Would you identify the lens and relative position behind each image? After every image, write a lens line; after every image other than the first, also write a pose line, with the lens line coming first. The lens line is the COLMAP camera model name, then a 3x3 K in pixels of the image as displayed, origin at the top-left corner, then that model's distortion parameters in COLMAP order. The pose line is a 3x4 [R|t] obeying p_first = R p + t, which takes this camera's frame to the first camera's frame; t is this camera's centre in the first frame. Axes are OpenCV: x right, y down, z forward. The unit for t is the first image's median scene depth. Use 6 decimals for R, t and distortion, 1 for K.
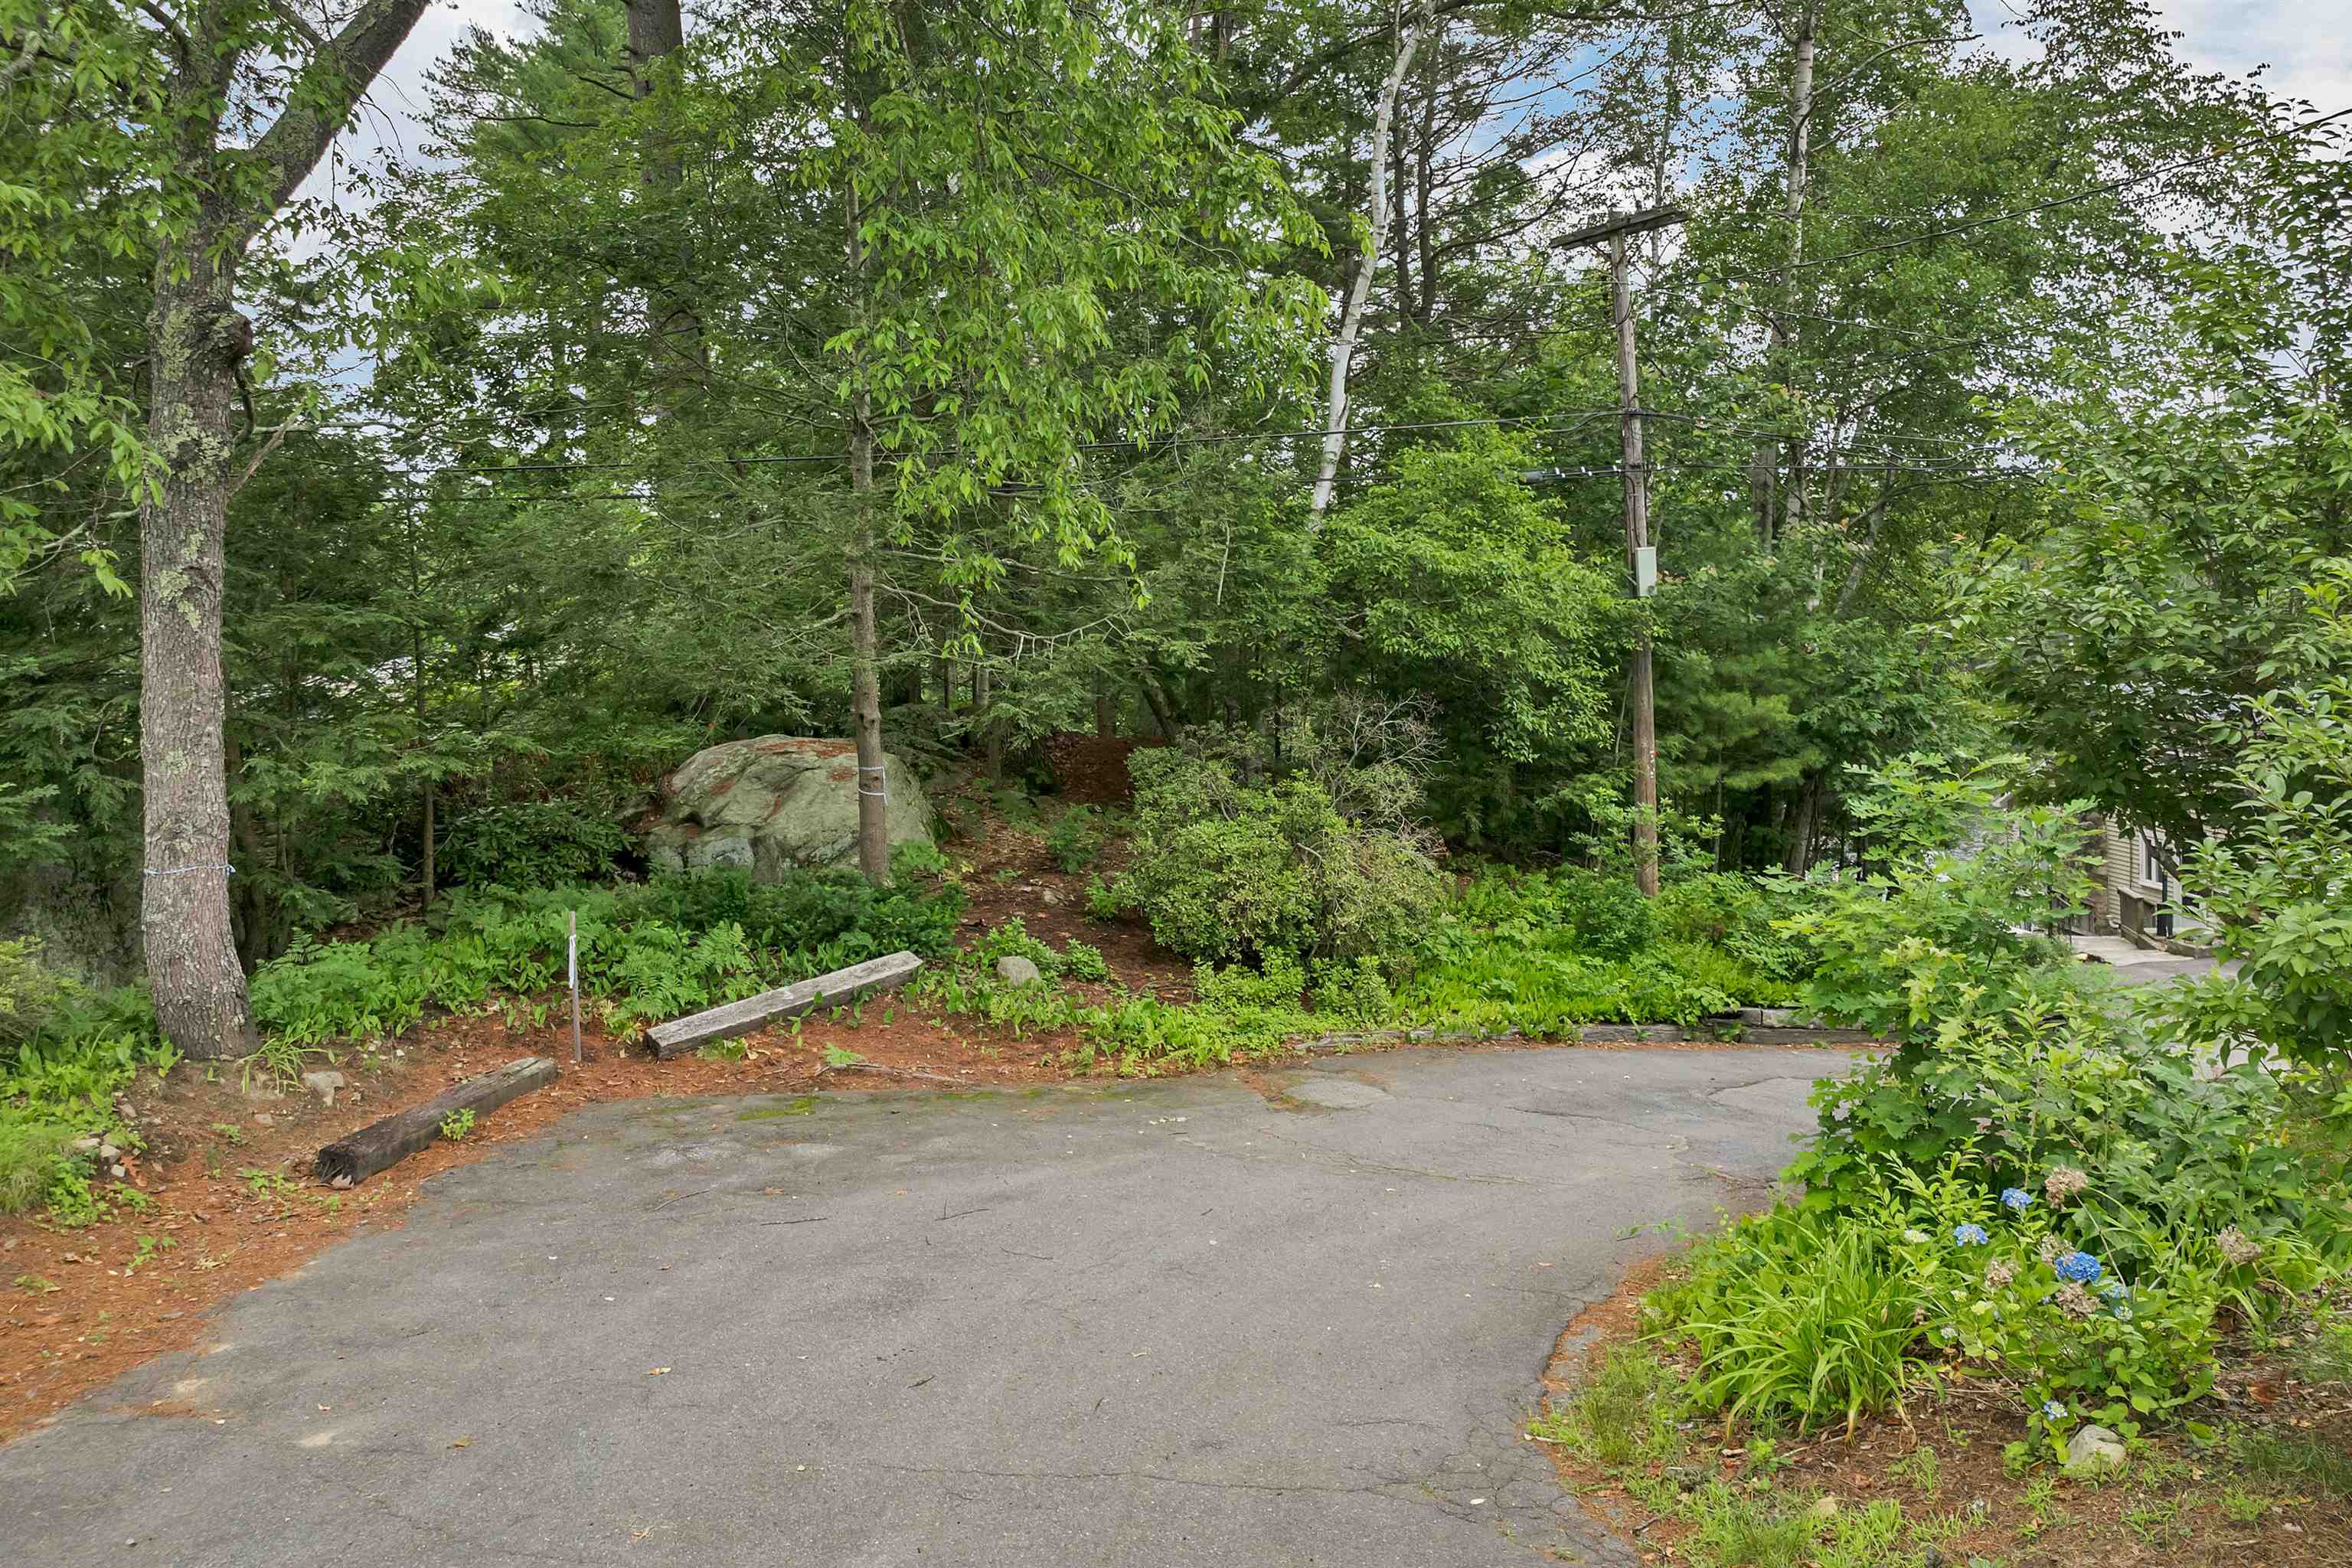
lens RADIAL K [[1768.4, 0, 1177.8], [0, 1768.4, 707.7], [0, 0, 1]] dist [0.000301, 0.001118]
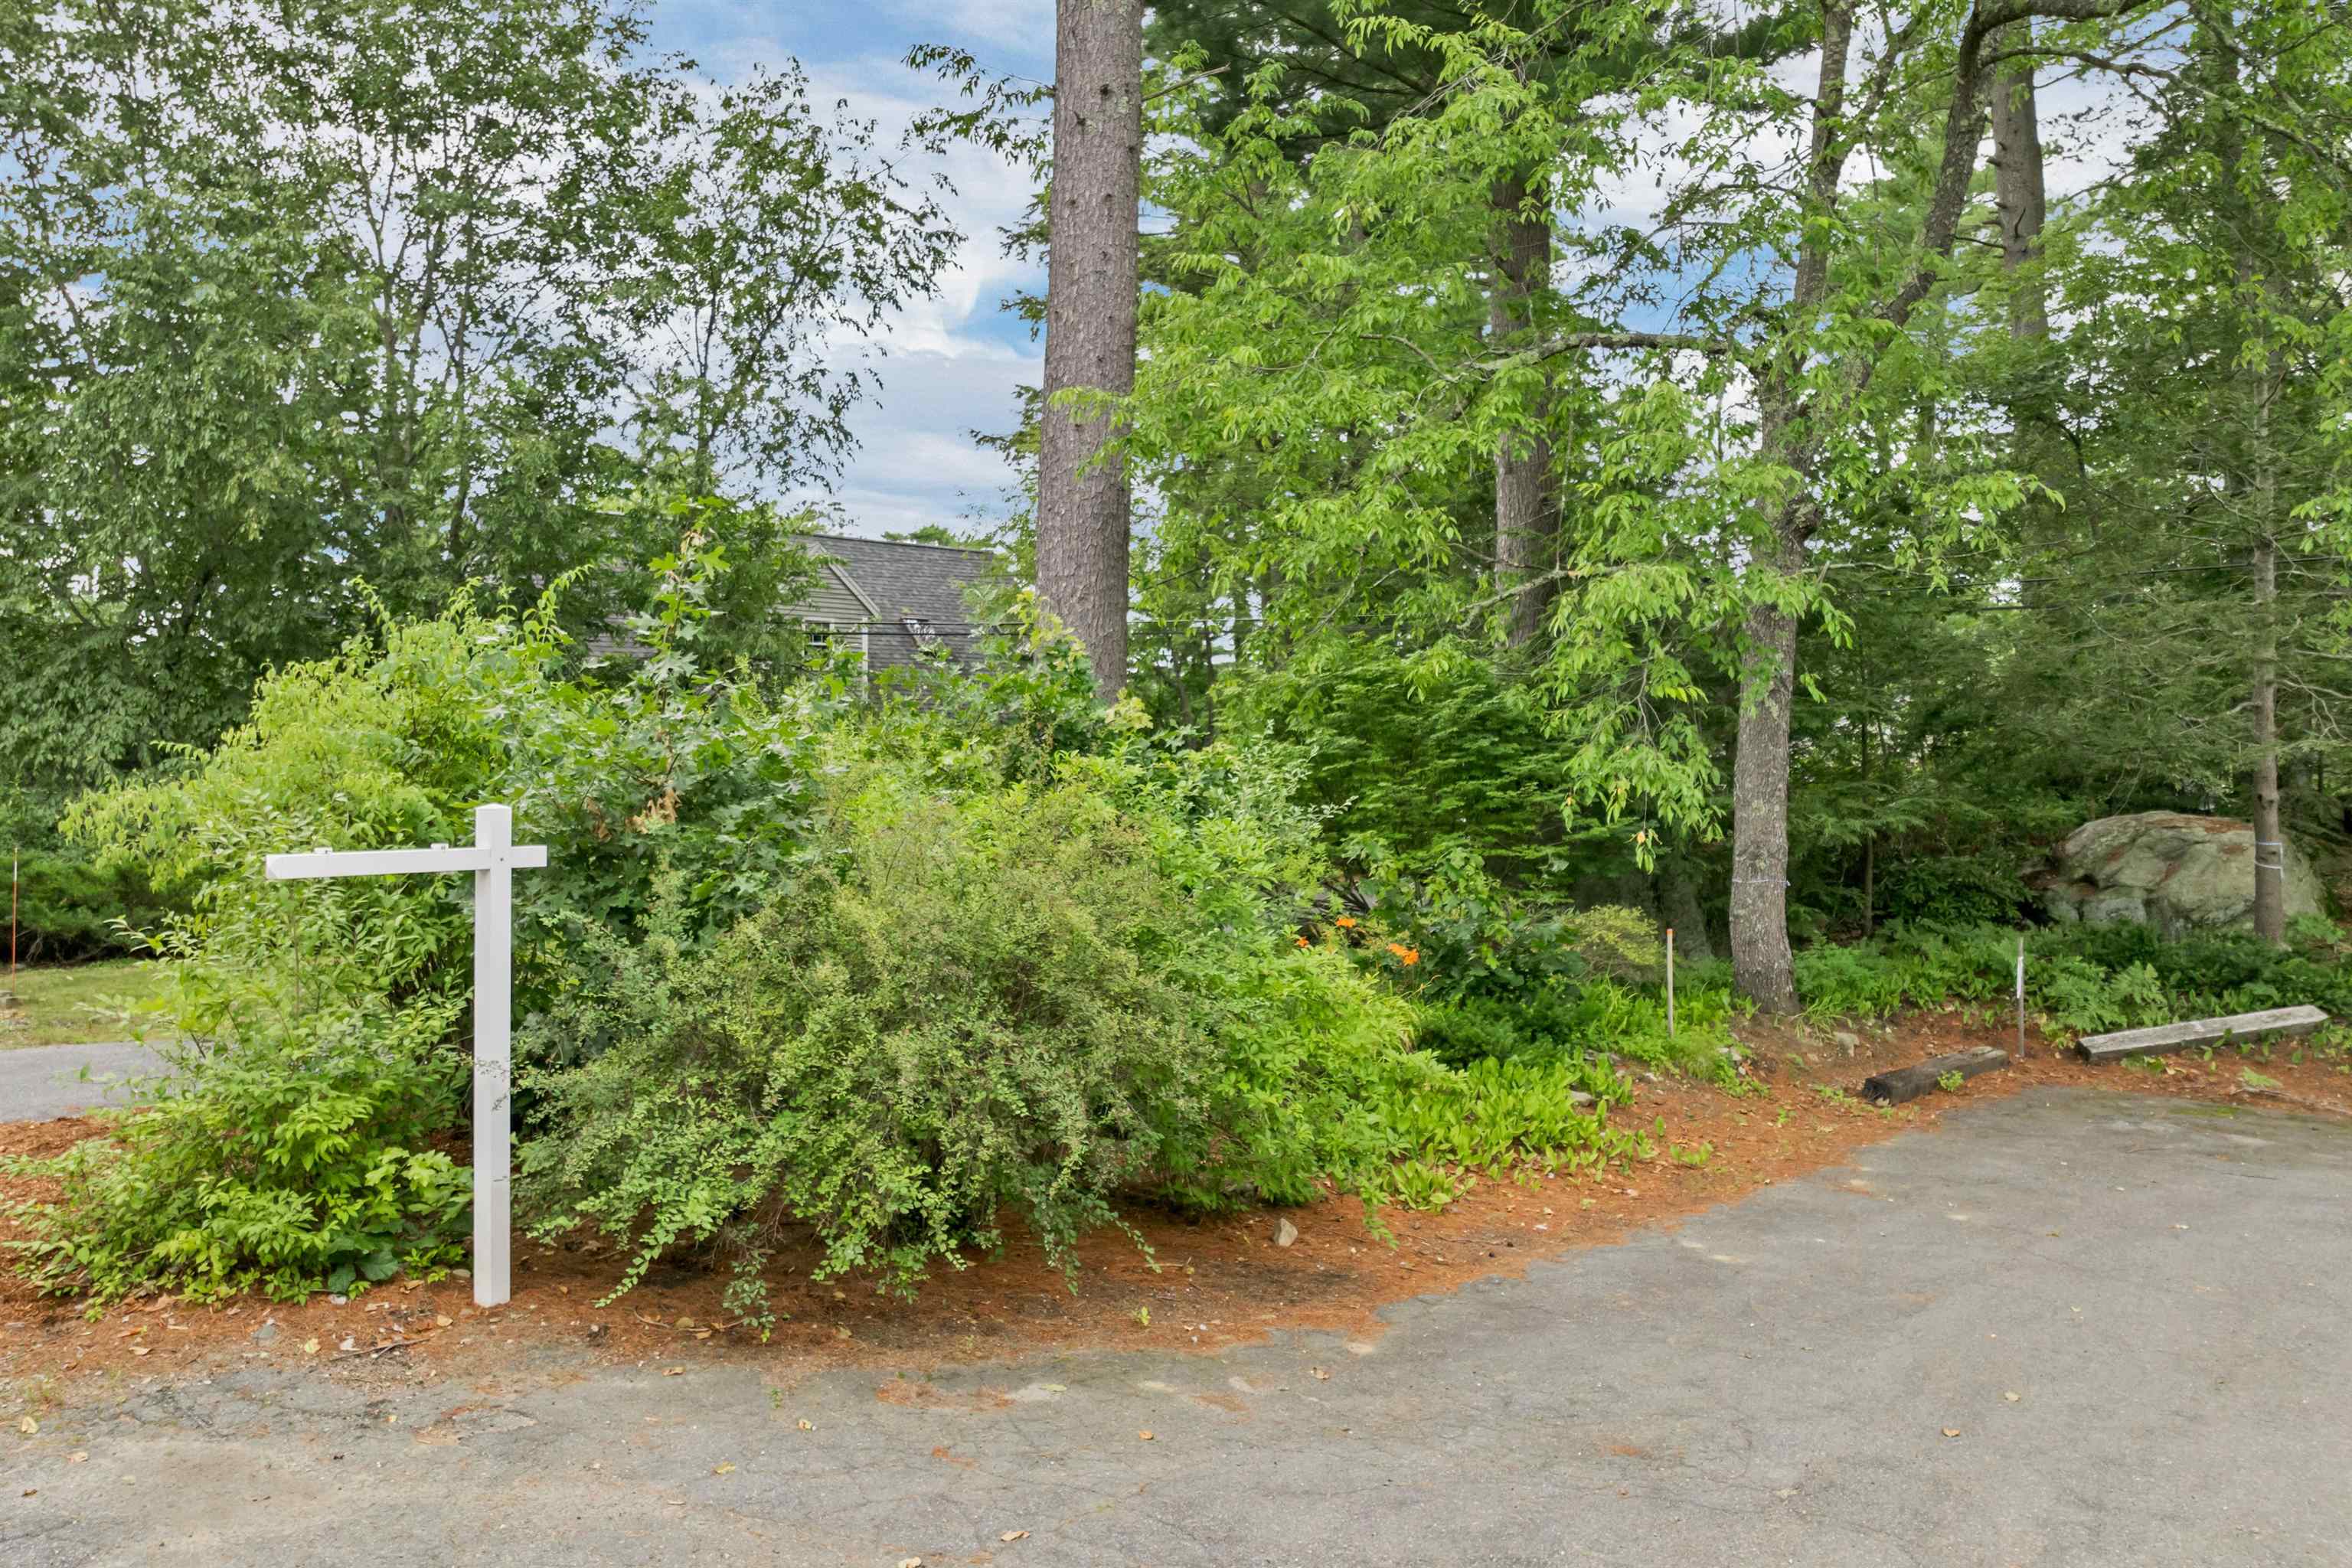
lens RADIAL K [[1703.6, 0, 1176.7], [0, 1703.6, 704.8], [0, 0, 1]] dist [-0.068134, 0.037831]
pose [[0.757670, 0.003746, -0.652627, -0.011313], [-0.034292, 0.998831, -0.034078, 0.007608], [0.651737, 0.048200, 0.756912, -0.307146]]
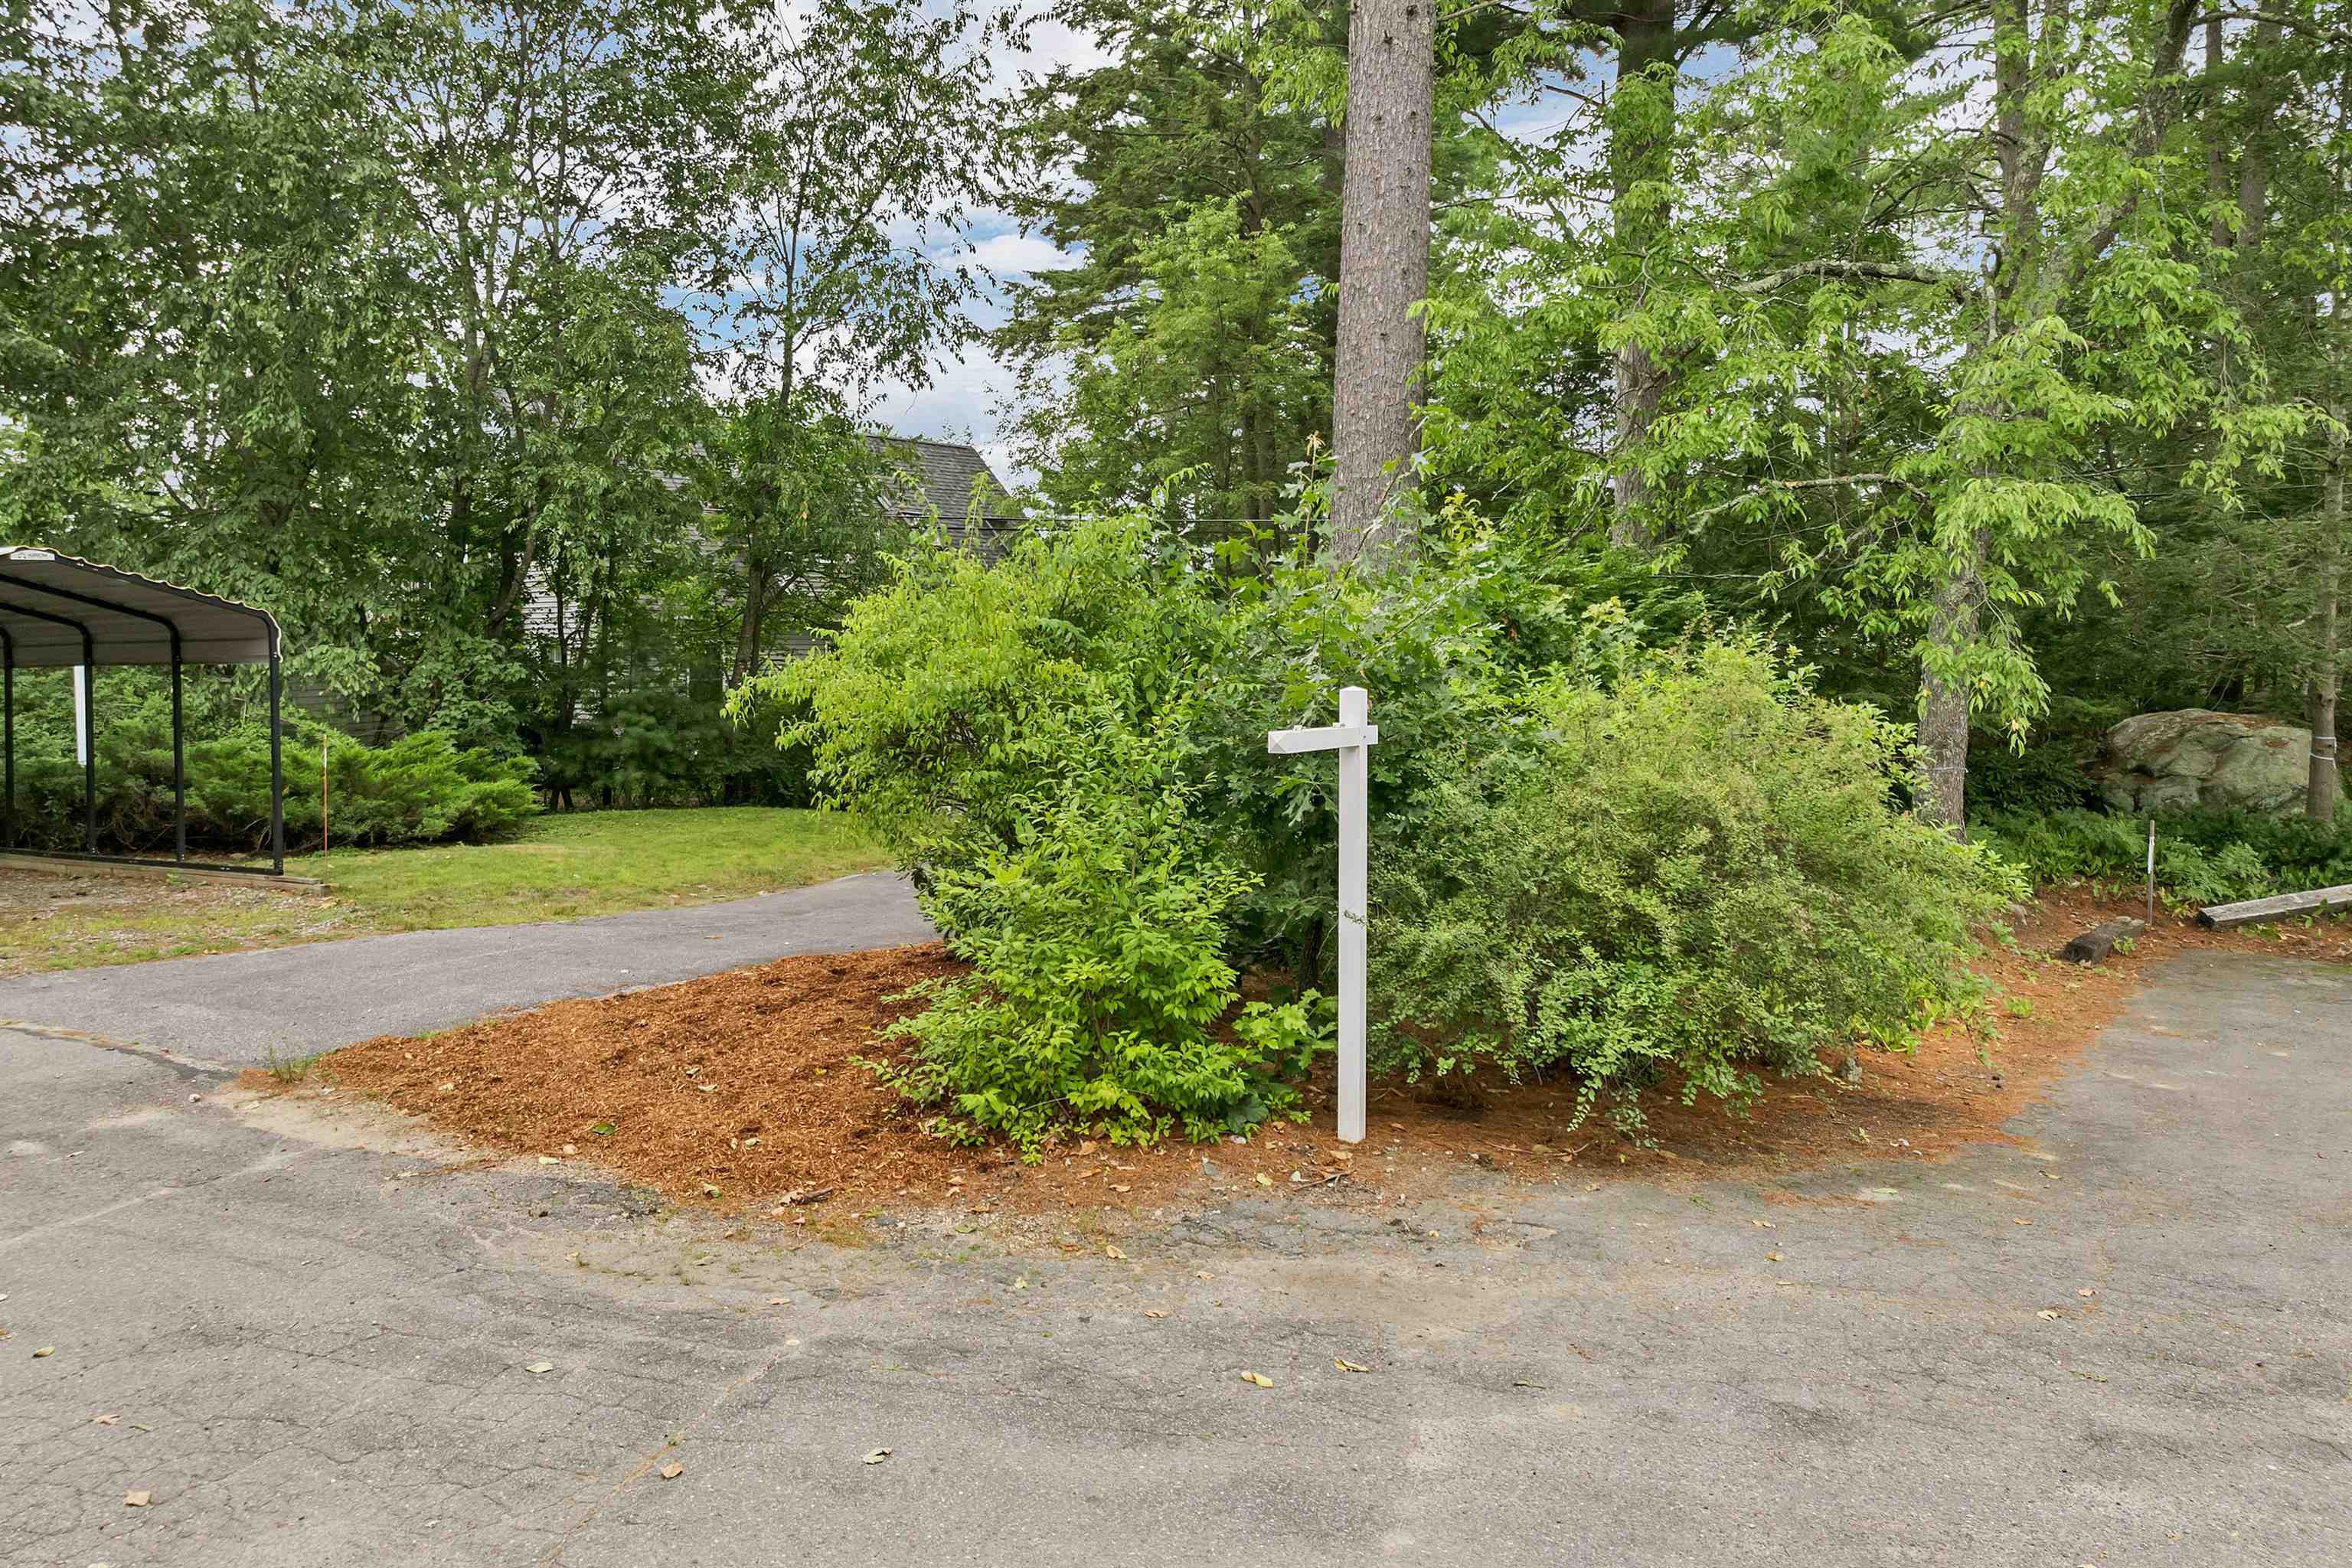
lens RADIAL K [[1678.5, 0, 1166.5], [0, 1678.5, 697.2], [0, 0, 1]] dist [-0.045241, 0.004881]
pose [[0.816744, 0.045069, -0.575238, -0.212924], [-0.041625, 0.998949, 0.019165, 0.021239], [0.575497, 0.008291, 0.817762, -0.519921]]
